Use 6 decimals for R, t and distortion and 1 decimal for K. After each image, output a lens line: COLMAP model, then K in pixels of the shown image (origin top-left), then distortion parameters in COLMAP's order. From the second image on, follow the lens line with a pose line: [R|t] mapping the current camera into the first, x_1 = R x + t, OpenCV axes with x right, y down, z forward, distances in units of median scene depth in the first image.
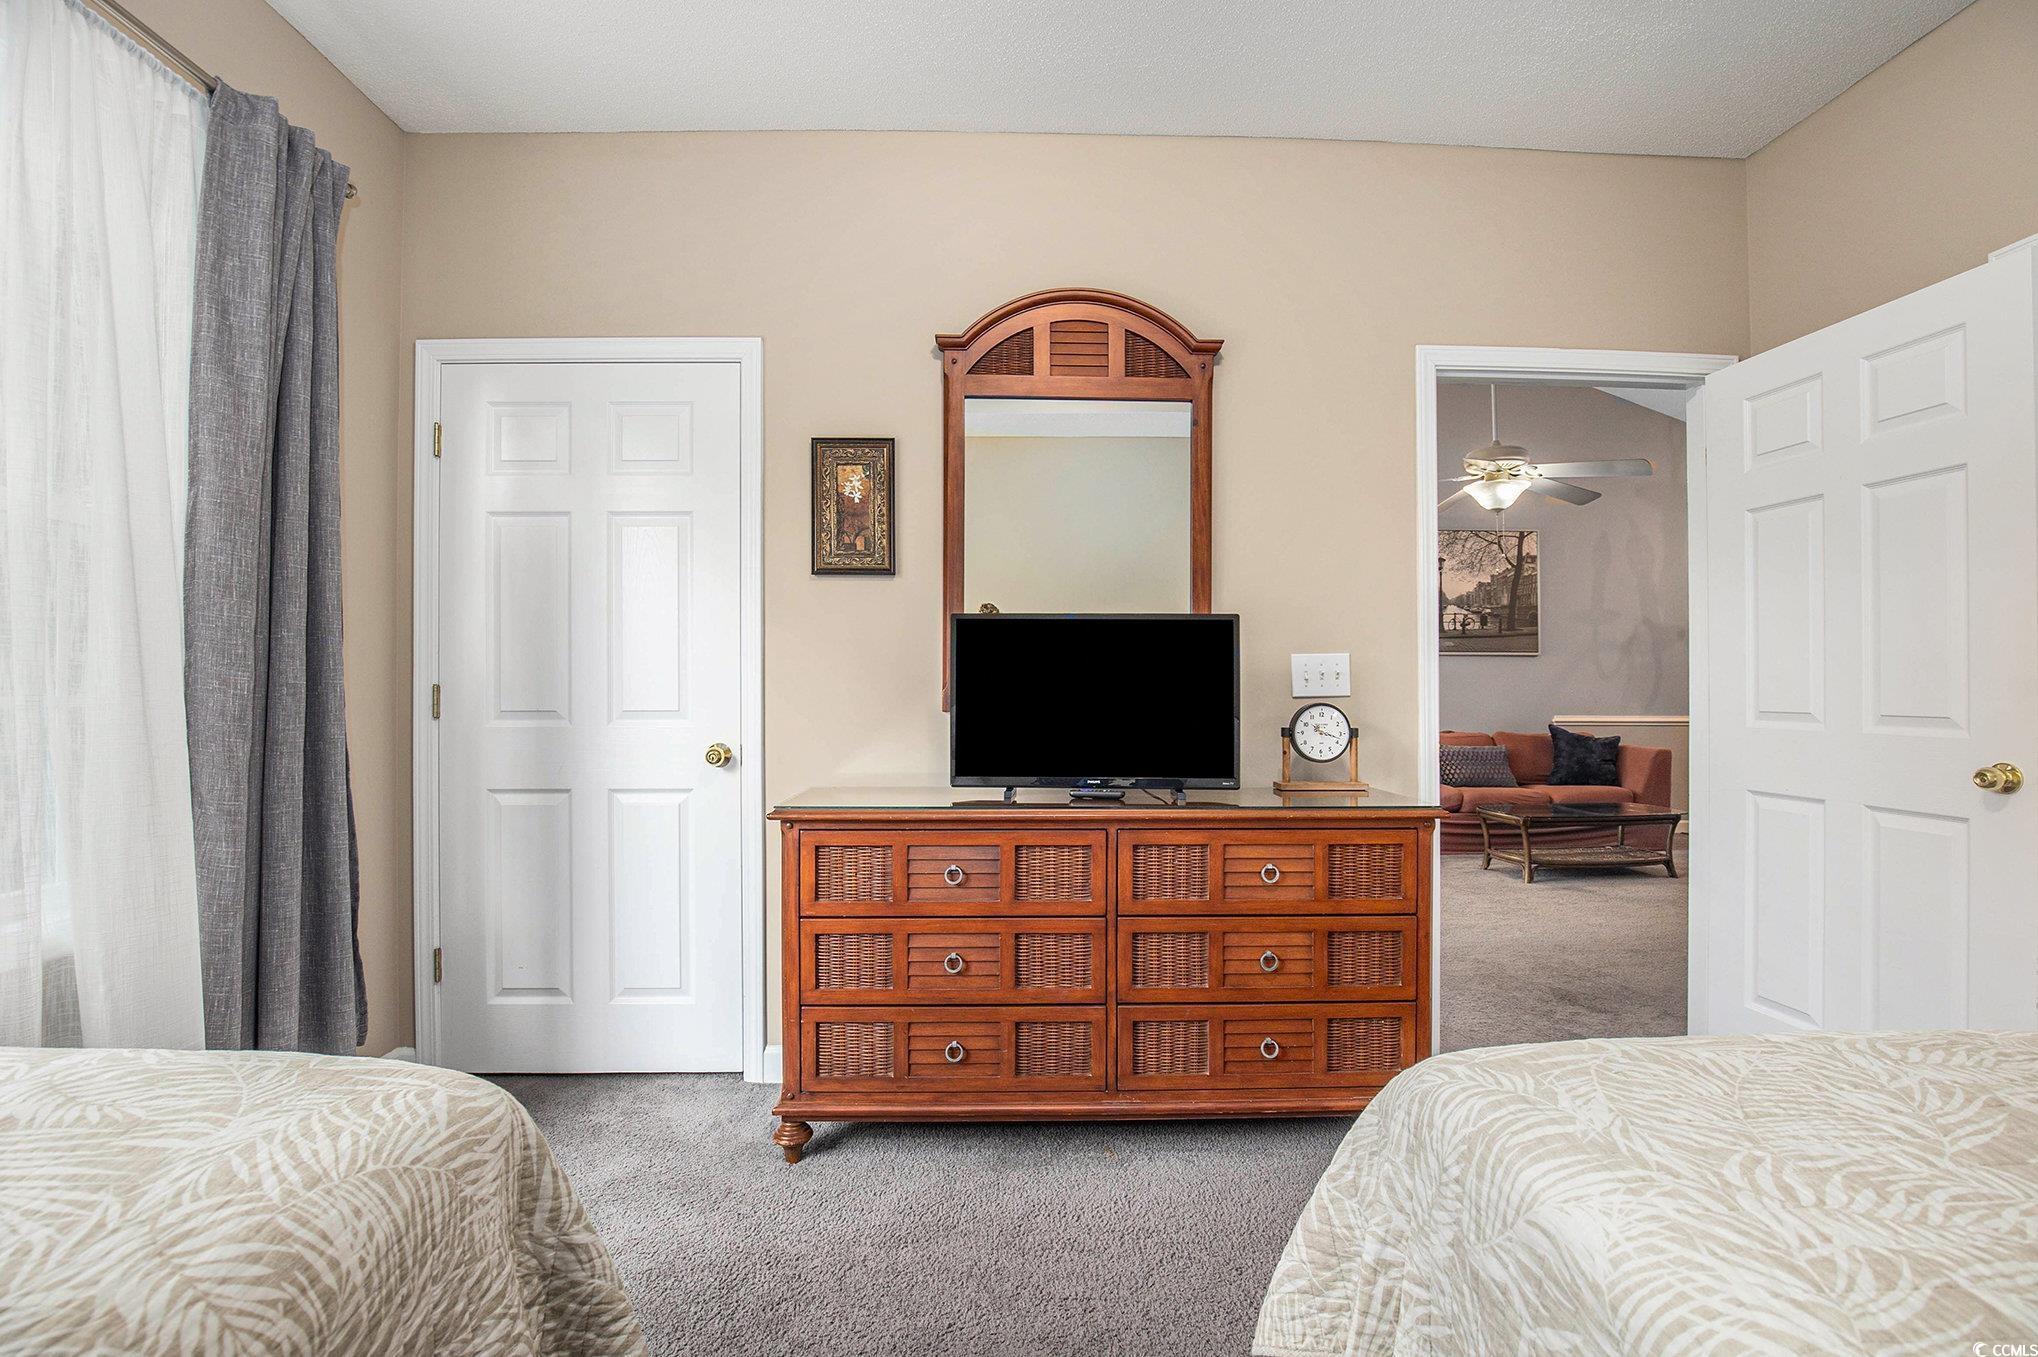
lens RADIAL K [[911.1, 0, 959.3], [0, 911.1, 675.4], [0, 0, 1]] dist [0.000001, -0.000138]
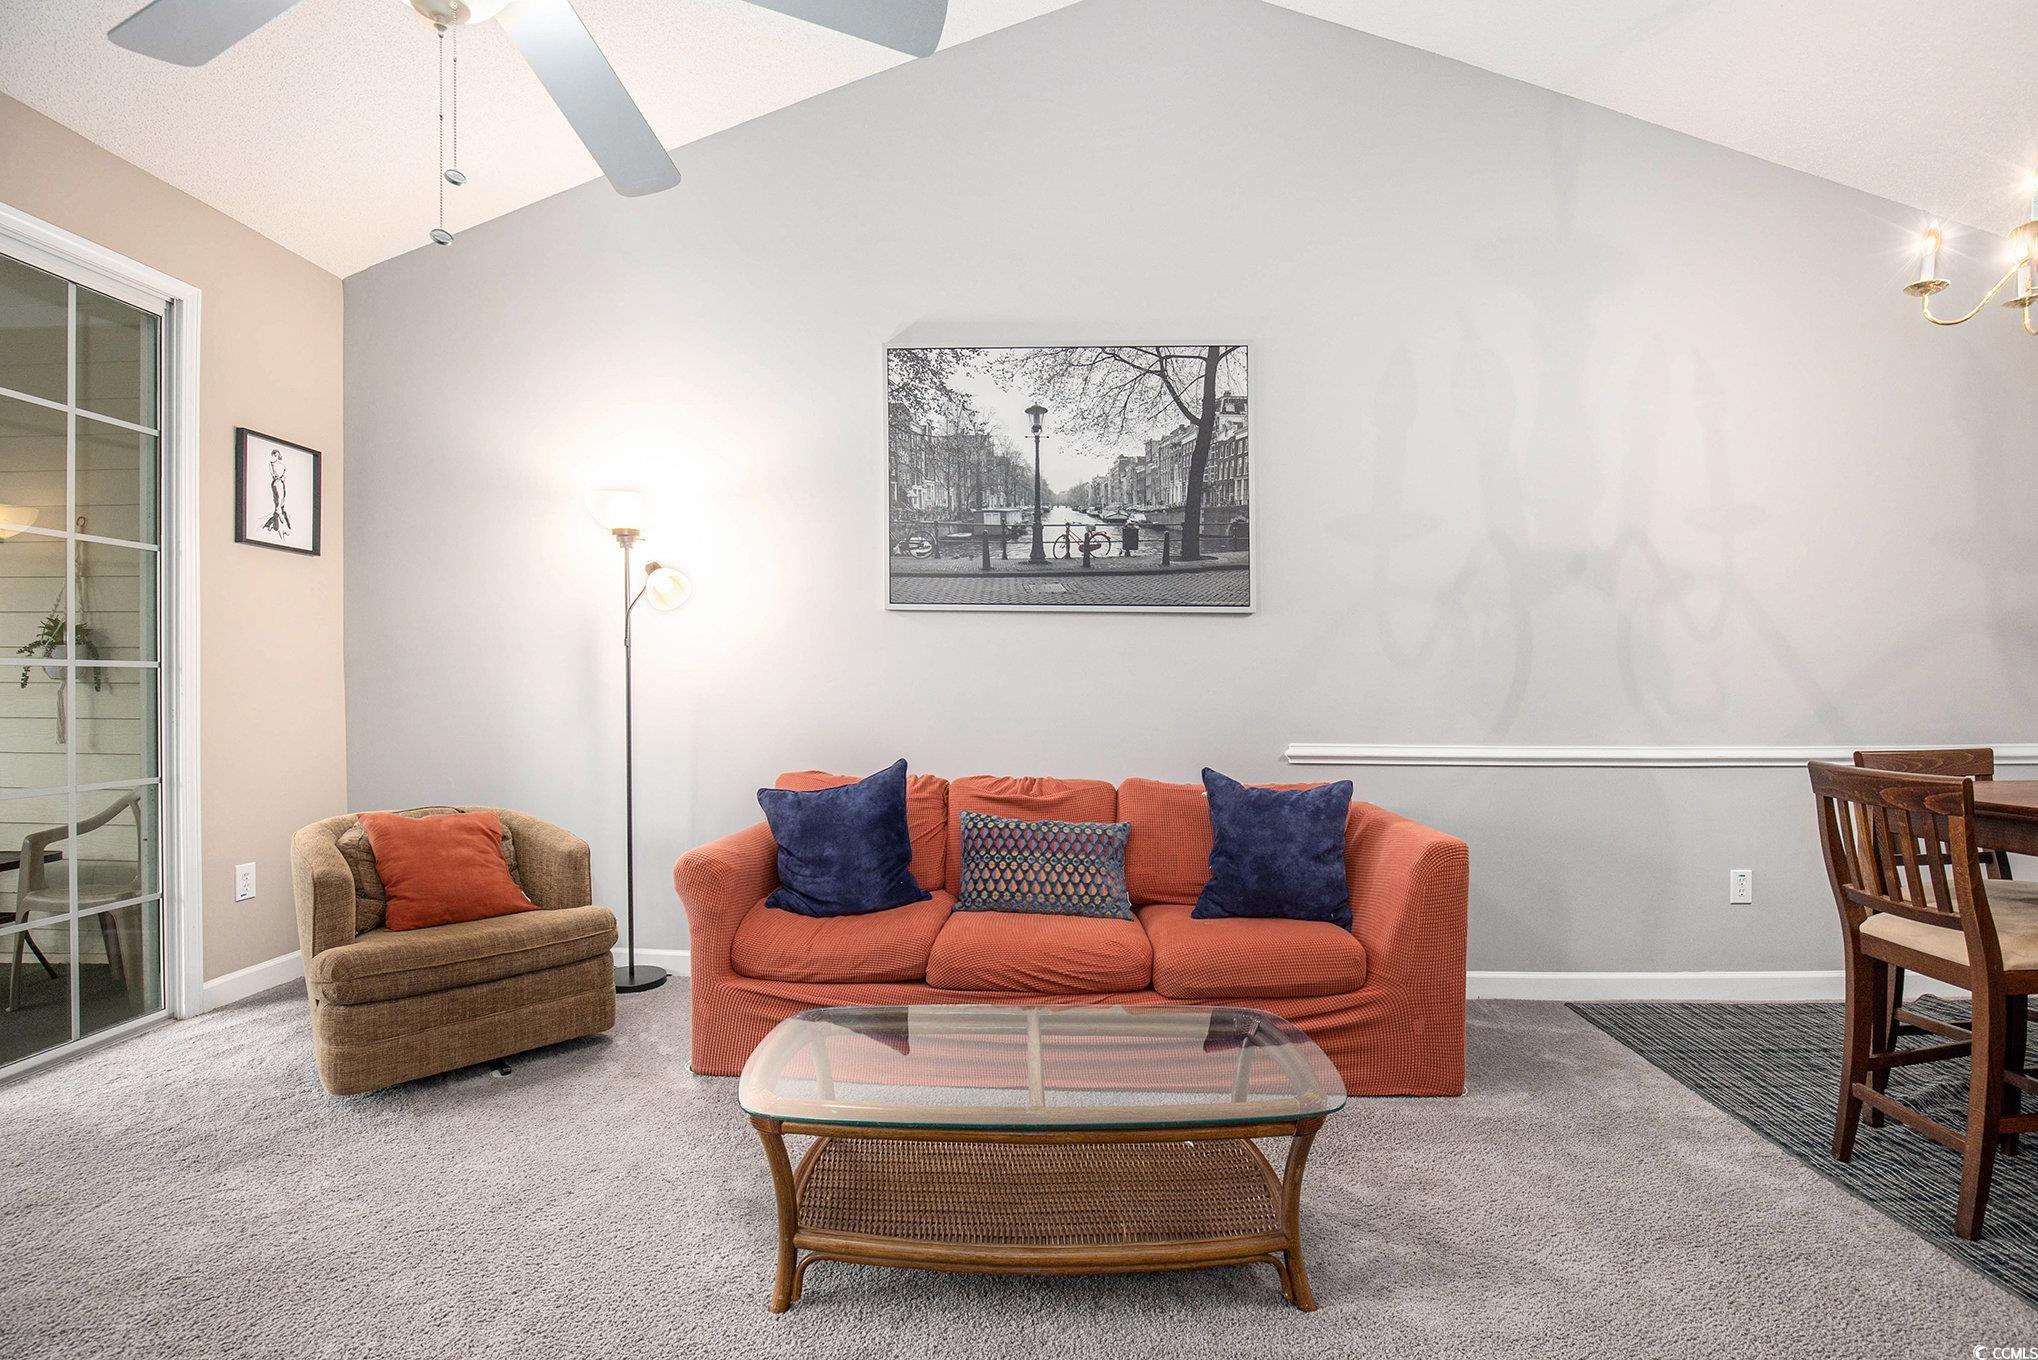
lens RADIAL K [[911.1, 0, 959.3], [0, 911.1, 676.9], [0, 0, 1]] dist [0.000001, -0.000138]
pose [[0.998825, -0.002784, -0.048386, 0.510647], [0.002191, 0.999922, -0.012305, 0.015932], [0.048417, 0.012184, 0.998753, 0.532313]]
